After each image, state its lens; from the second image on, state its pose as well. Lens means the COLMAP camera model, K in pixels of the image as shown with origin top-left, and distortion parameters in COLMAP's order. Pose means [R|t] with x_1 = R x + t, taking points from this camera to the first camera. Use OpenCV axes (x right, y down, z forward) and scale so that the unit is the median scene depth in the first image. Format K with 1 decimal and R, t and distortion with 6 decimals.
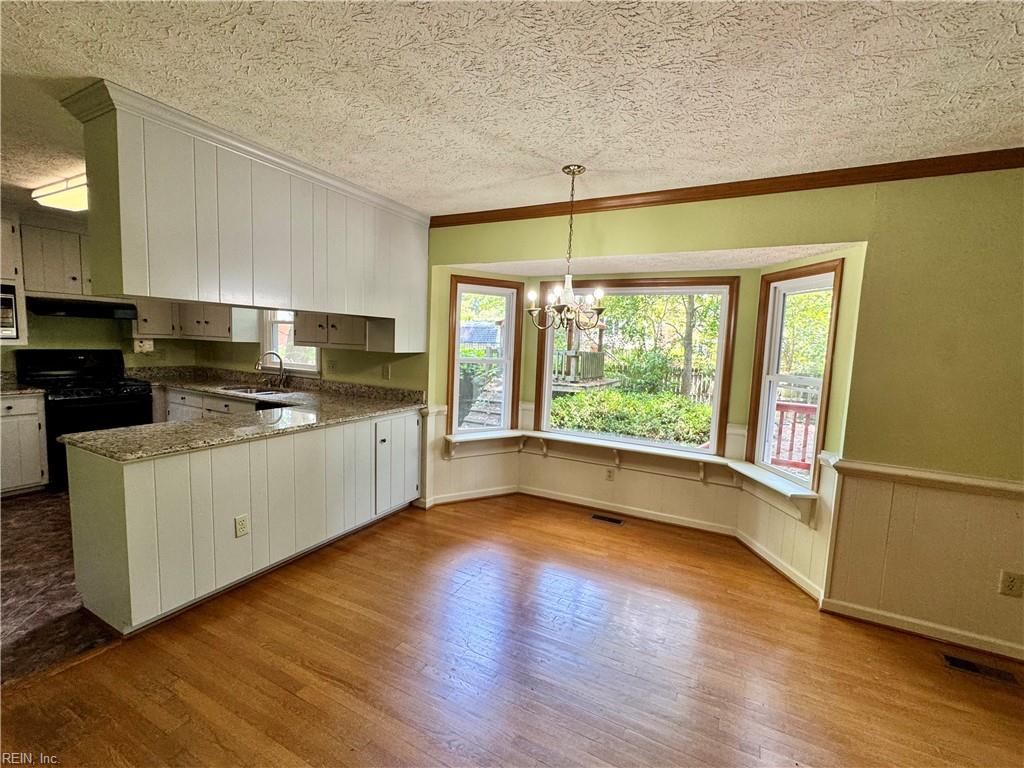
lens RADIAL K [[452.2, 0, 507.8], [0, 452.2, 383.2], [0, 0, 1]] dist [-0.002347, -0.000123]
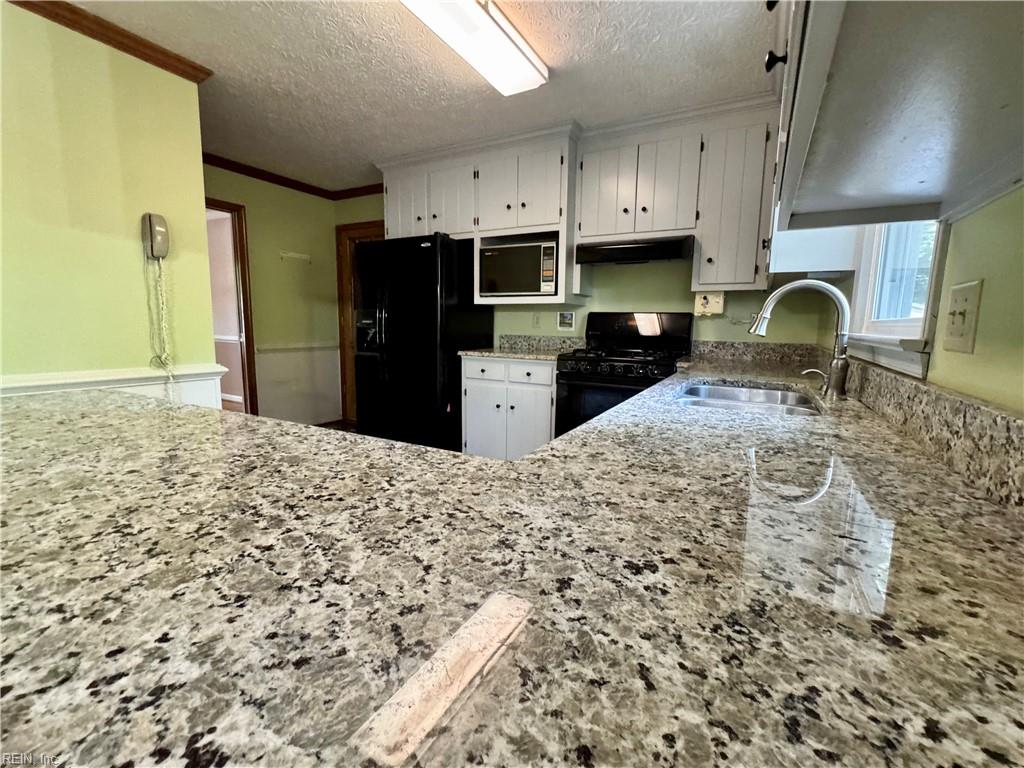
lens RADIAL K [[452.2, 0, 511.8], [0, 452.2, 384.3], [0, 0, 1]] dist [-0.002347, -0.000123]
pose [[-0.014680, 0.098251, -0.995053, -0.207167], [-0.113306, 0.988587, 0.099284, -0.006999], [0.993452, 0.114203, -0.003380, 0.852400]]
